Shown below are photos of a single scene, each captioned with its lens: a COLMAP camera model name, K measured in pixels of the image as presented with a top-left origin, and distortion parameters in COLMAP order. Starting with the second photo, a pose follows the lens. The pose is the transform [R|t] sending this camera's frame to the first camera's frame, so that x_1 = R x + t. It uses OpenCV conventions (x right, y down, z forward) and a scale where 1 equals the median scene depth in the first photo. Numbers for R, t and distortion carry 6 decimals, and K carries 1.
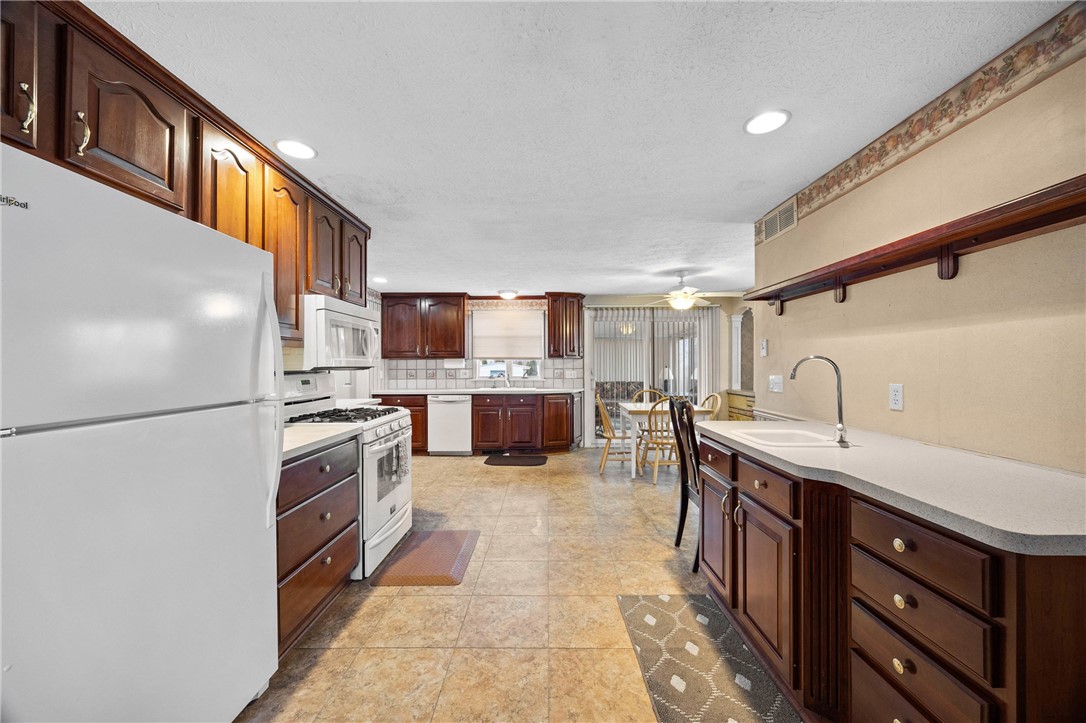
lens RADIAL K [[414.6, 0, 542.7], [0, 414.6, 363.5], [0, 0, 1]] dist [-0.000945, 0.000074]
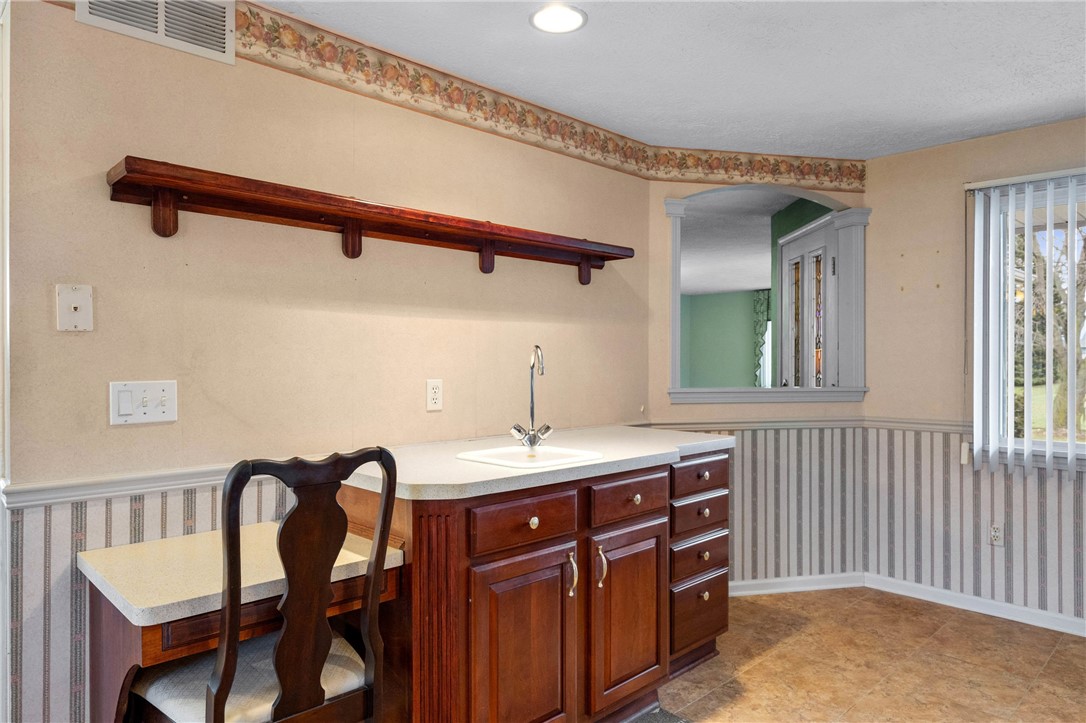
lens RADIAL K [[699.1, 0, 550.0], [0, 699.1, 359.7], [0, 0, 1]] dist [0.000806, 0.000969]
pose [[-0.714592, 0.000503, 0.699541, -0.096281], [-0.002652, 0.999991, -0.003429, 0.004572], [-0.699536, -0.004305, -0.714584, 0.598626]]
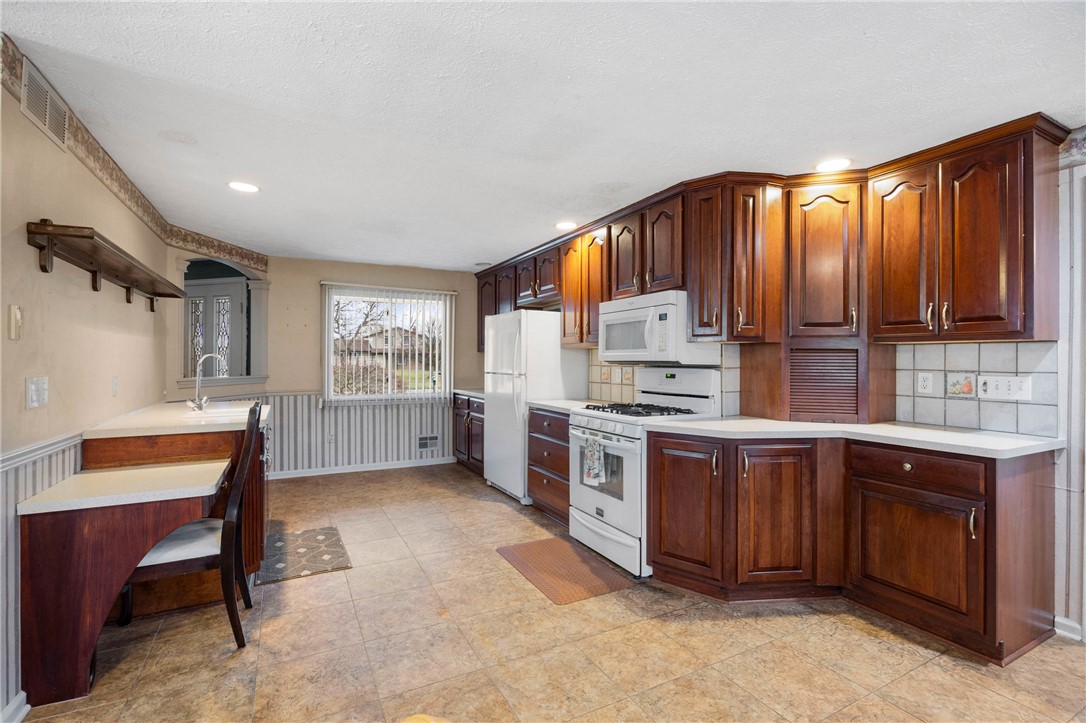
lens RADIAL K [[494.2, 0, 545.3], [0, 494.2, 356.7], [0, 0, 1]] dist [-0.009175, 0.001316]
pose [[-0.879234, -0.004260, -0.476371, 0.138328], [0.001348, 0.999934, -0.011430, 0.005290], [0.476388, -0.010692, -0.879170, 0.939332]]
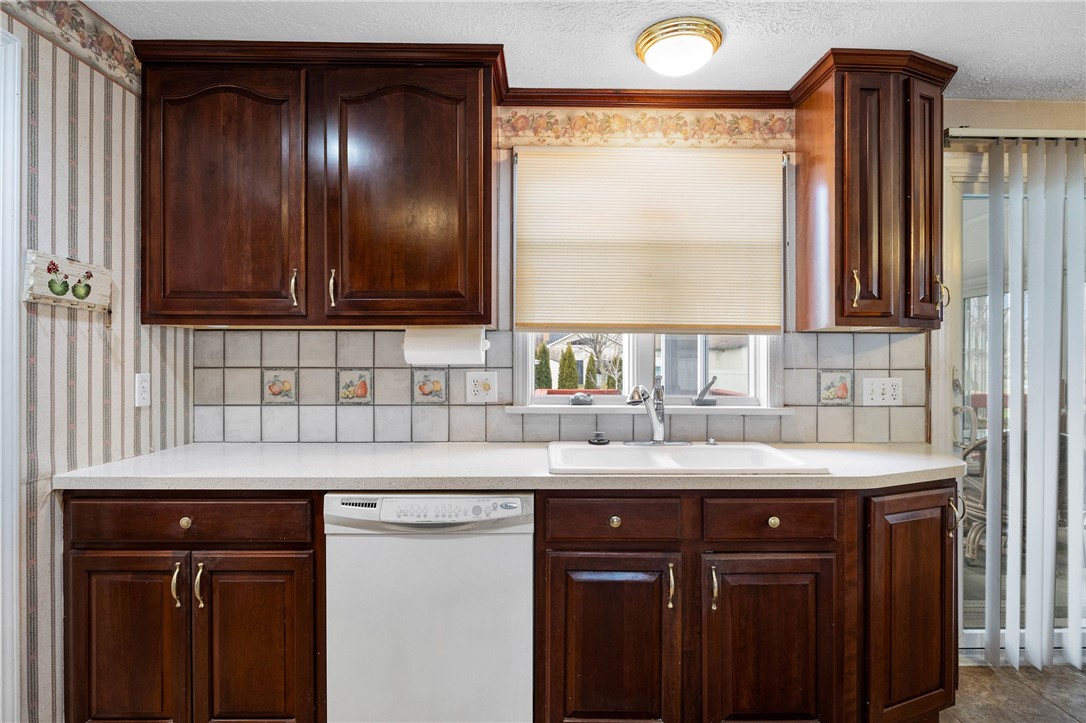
lens RADIAL K [[553.3, 0, 550.4], [0, 553.3, 361.7], [0, 0, 1]] dist [-0.002921, -0.000527]
pose [[0.999664, 0.005509, 0.025319, -0.171504], [-0.005791, 0.999922, 0.011086, 0.005503], [-0.025256, -0.011229, 0.999618, 0.721175]]
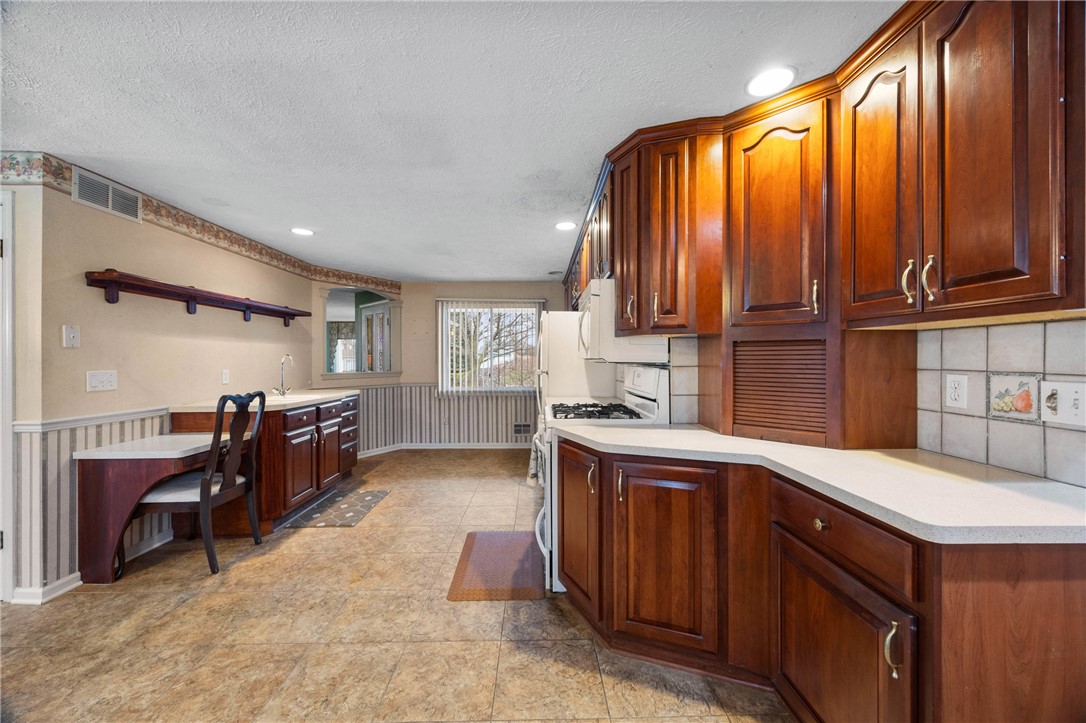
lens RADIAL K [[414.6, 0, 544.3], [0, 414.6, 359.1], [0, 0, 1]] dist [-0.000945, 0.000074]
pose [[-0.999449, 0.004521, -0.032885, -0.160394], [0.004722, 0.999971, -0.006016, 0.006773], [0.032857, -0.006168, -0.999441, 0.934504]]
